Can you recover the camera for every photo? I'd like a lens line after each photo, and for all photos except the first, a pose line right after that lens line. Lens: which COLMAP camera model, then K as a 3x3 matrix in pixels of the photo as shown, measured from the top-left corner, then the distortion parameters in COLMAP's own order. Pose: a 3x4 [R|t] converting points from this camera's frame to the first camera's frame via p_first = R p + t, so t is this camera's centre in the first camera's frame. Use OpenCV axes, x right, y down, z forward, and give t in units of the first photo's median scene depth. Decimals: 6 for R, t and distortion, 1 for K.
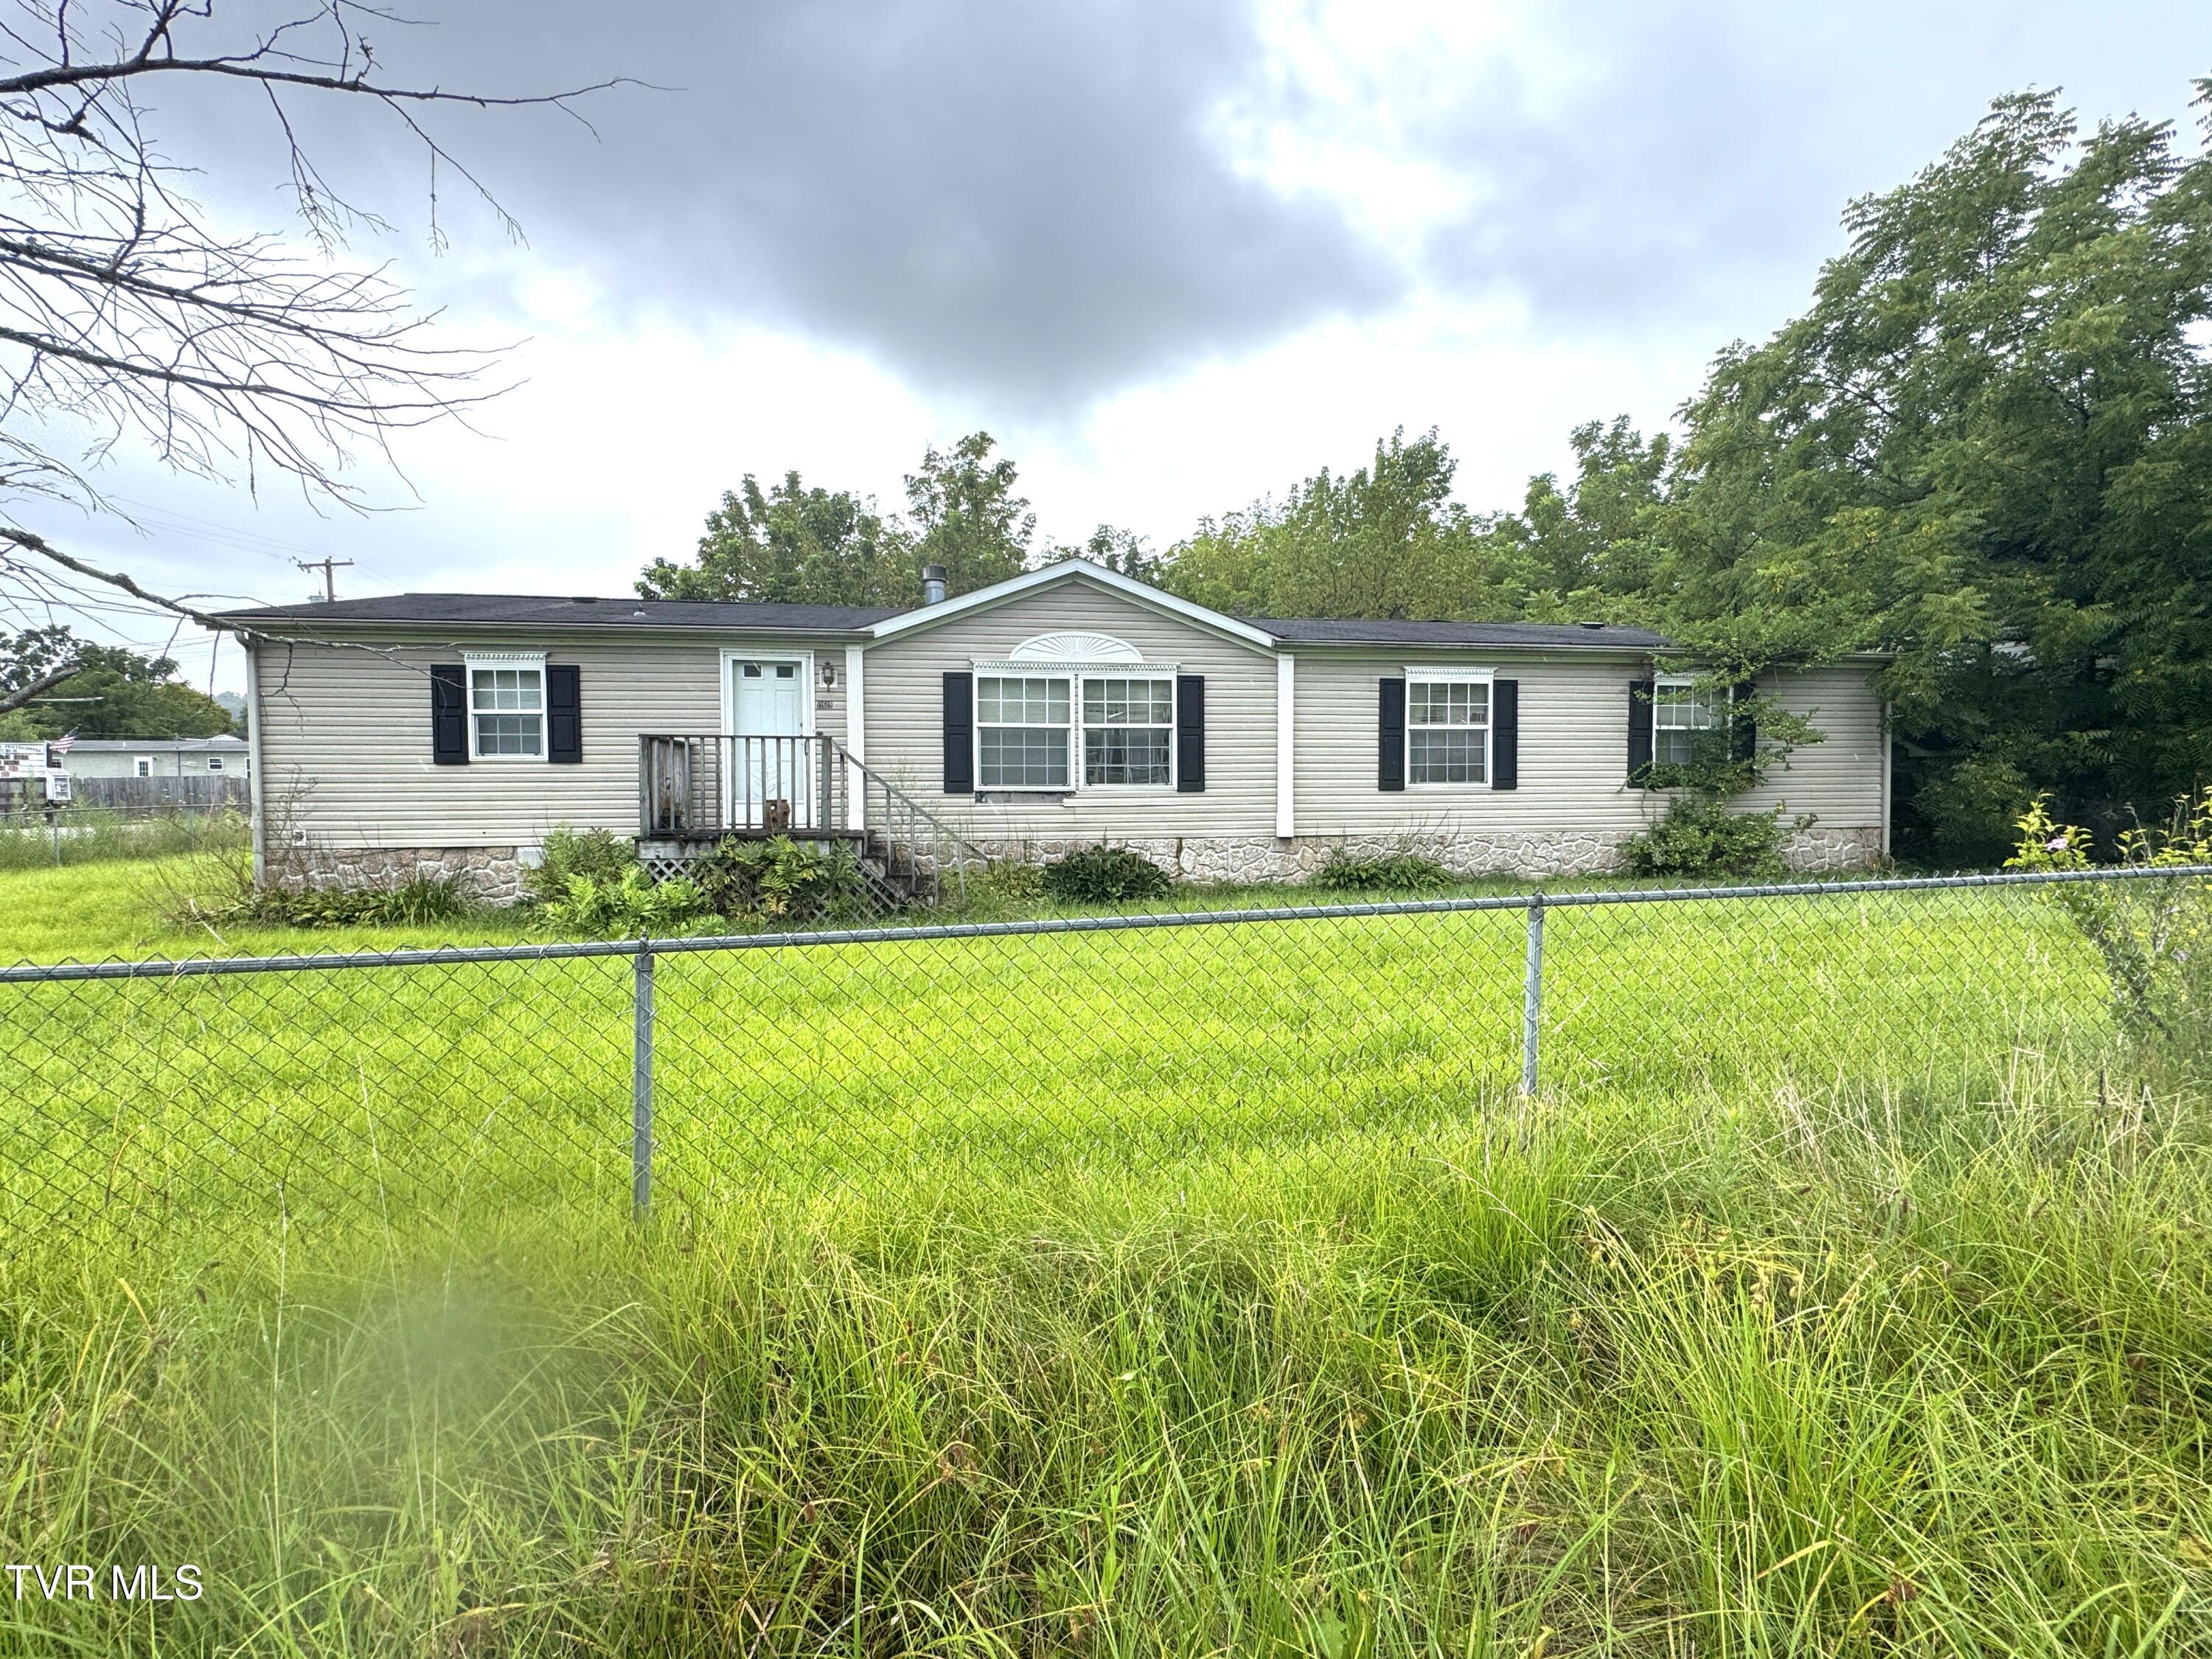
lens RADIAL K [[983.8, 0, 1106.0], [0, 983.8, 829.5], [0, 0, 1]] dist [-0.000504, -0.000123]
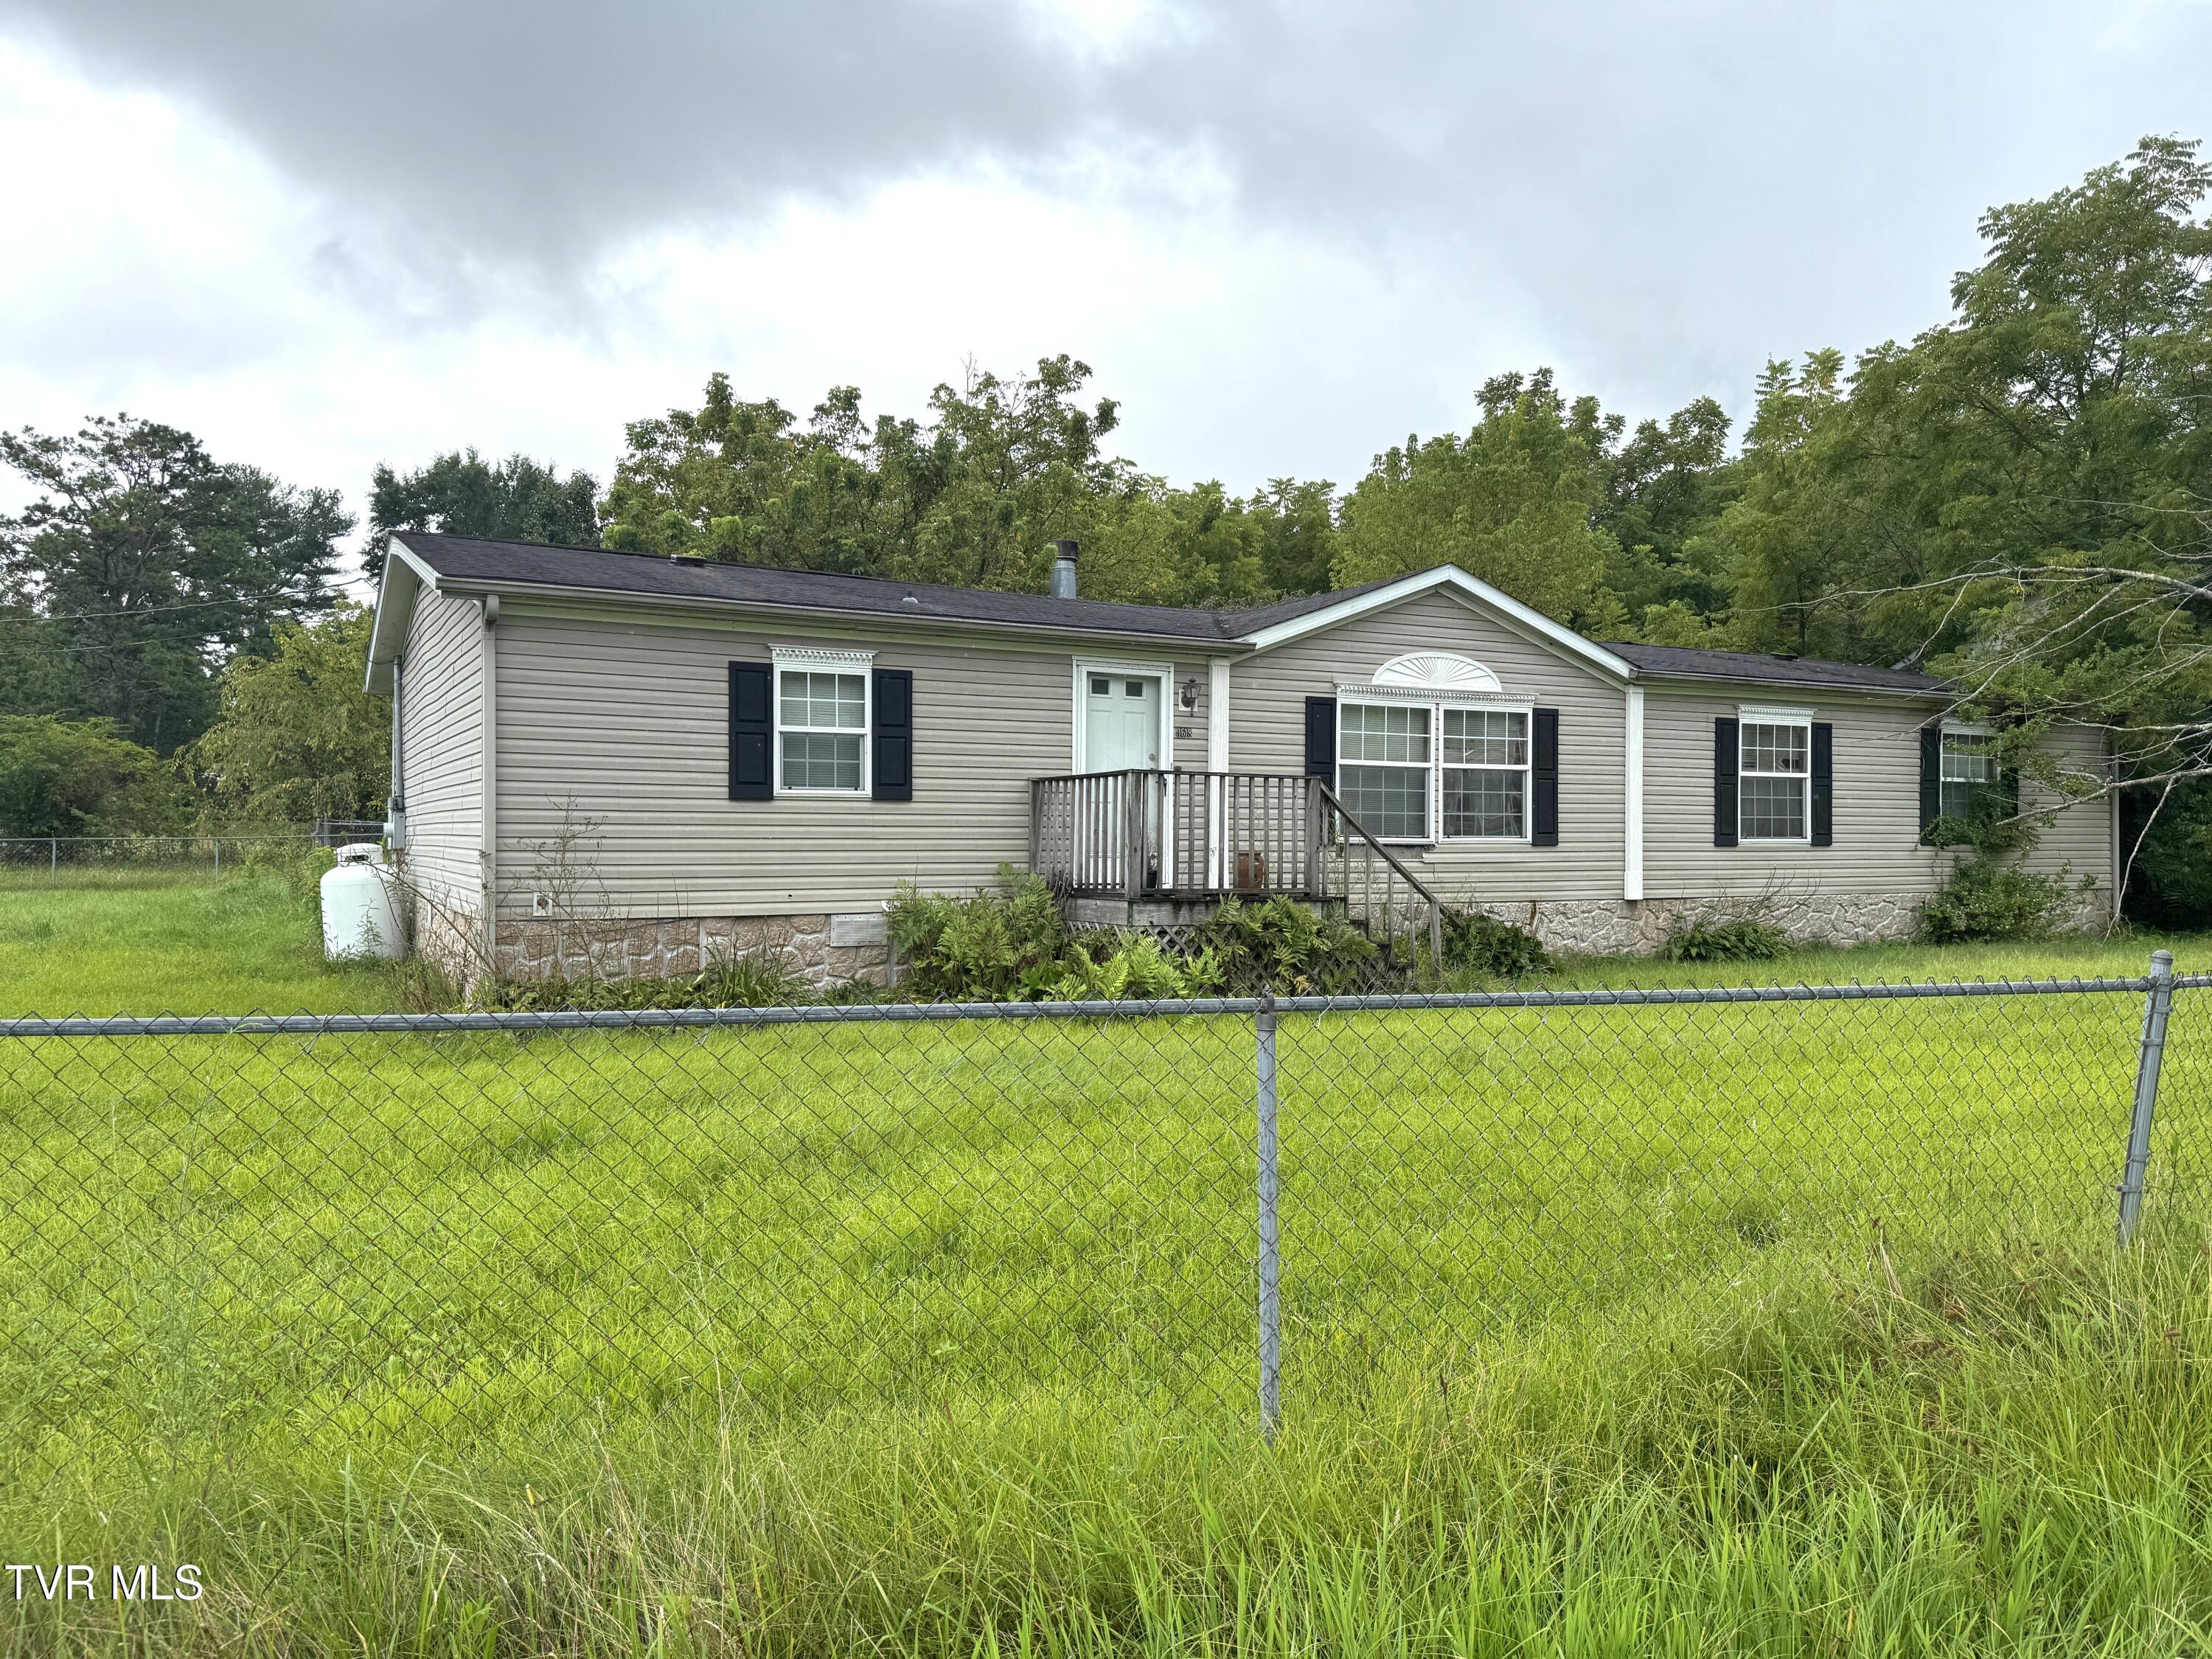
lens RADIAL K [[1512.5, 0, 1106.0], [0, 1512.5, 829.5], [0, 0, 1]] dist [0.059593, -0.056905]
pose [[0.952117, 0.010760, 0.305544, -0.665520], [0.004121, 0.998838, -0.048017, 0.008339], [-0.305705, 0.046977, 0.950967, -0.120982]]
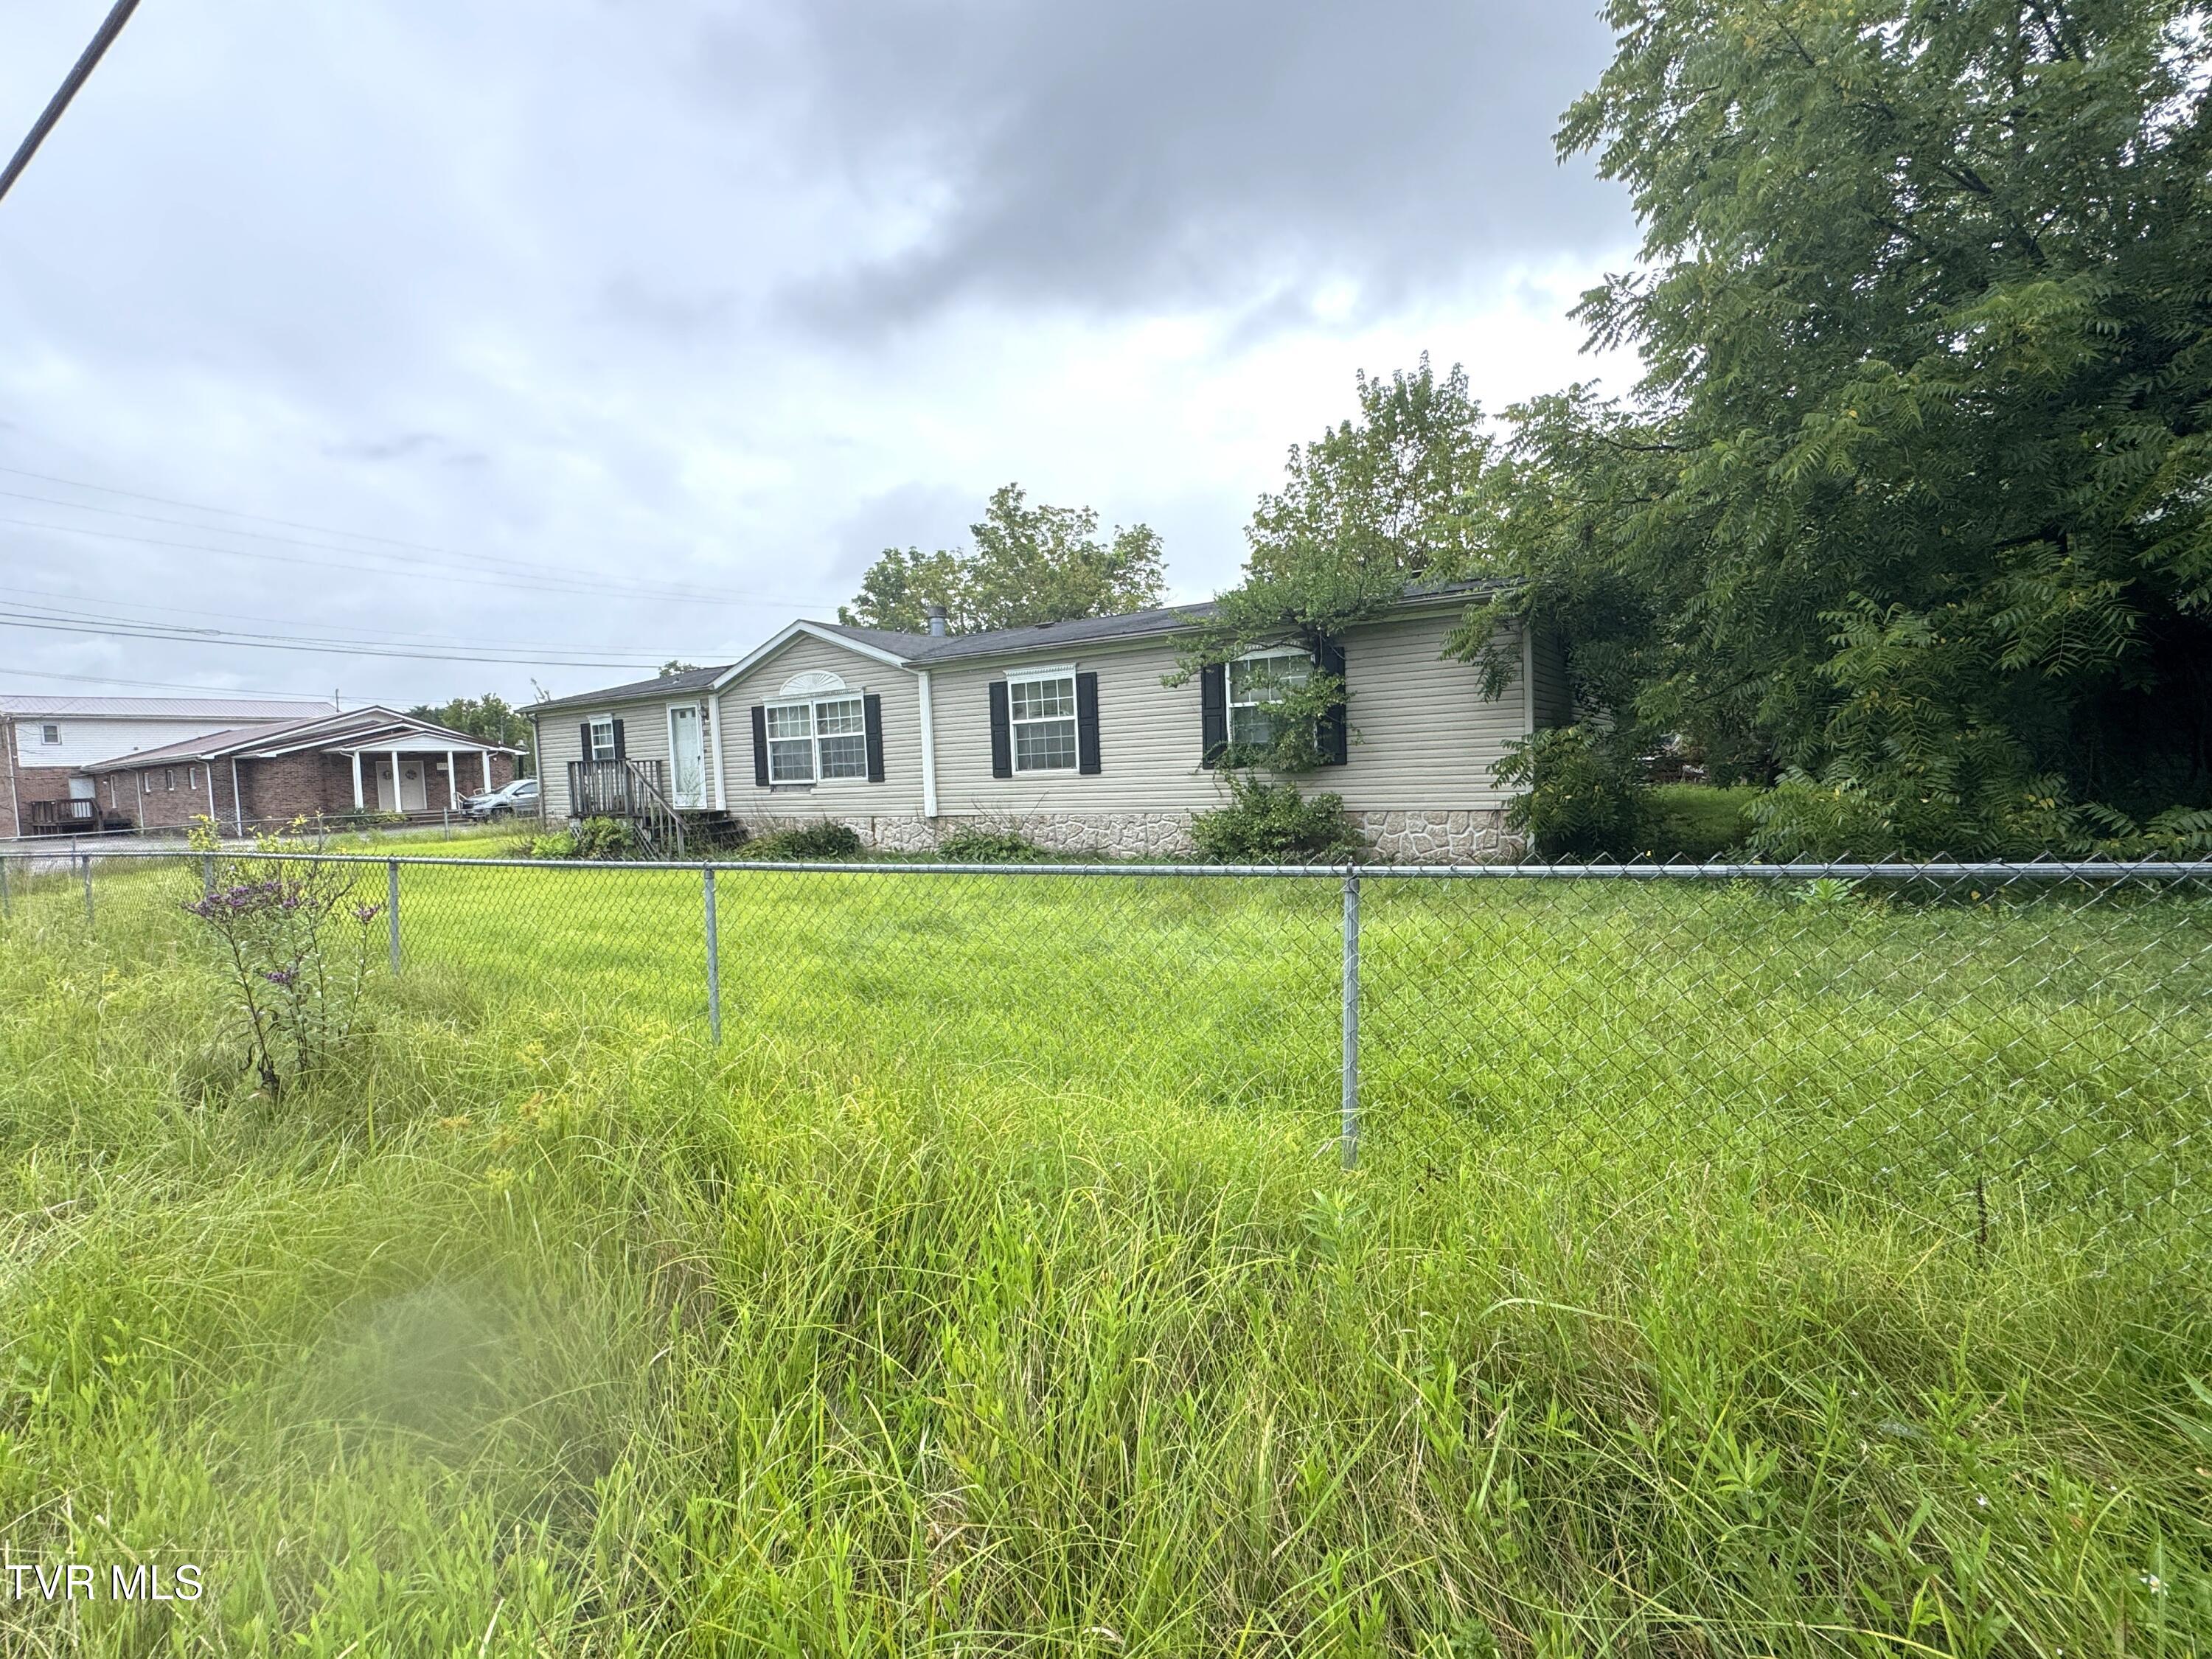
lens RADIAL K [[983.8, 0, 1106.0], [0, 983.8, 829.5], [0, 0, 1]] dist [-0.000504, -0.000123]
pose [[0.743591, 0.018350, -0.668382, 1.207052], [0.005042, 0.999441, 0.033049, -0.016125], [0.668615, -0.027945, 0.743083, 0.213591]]
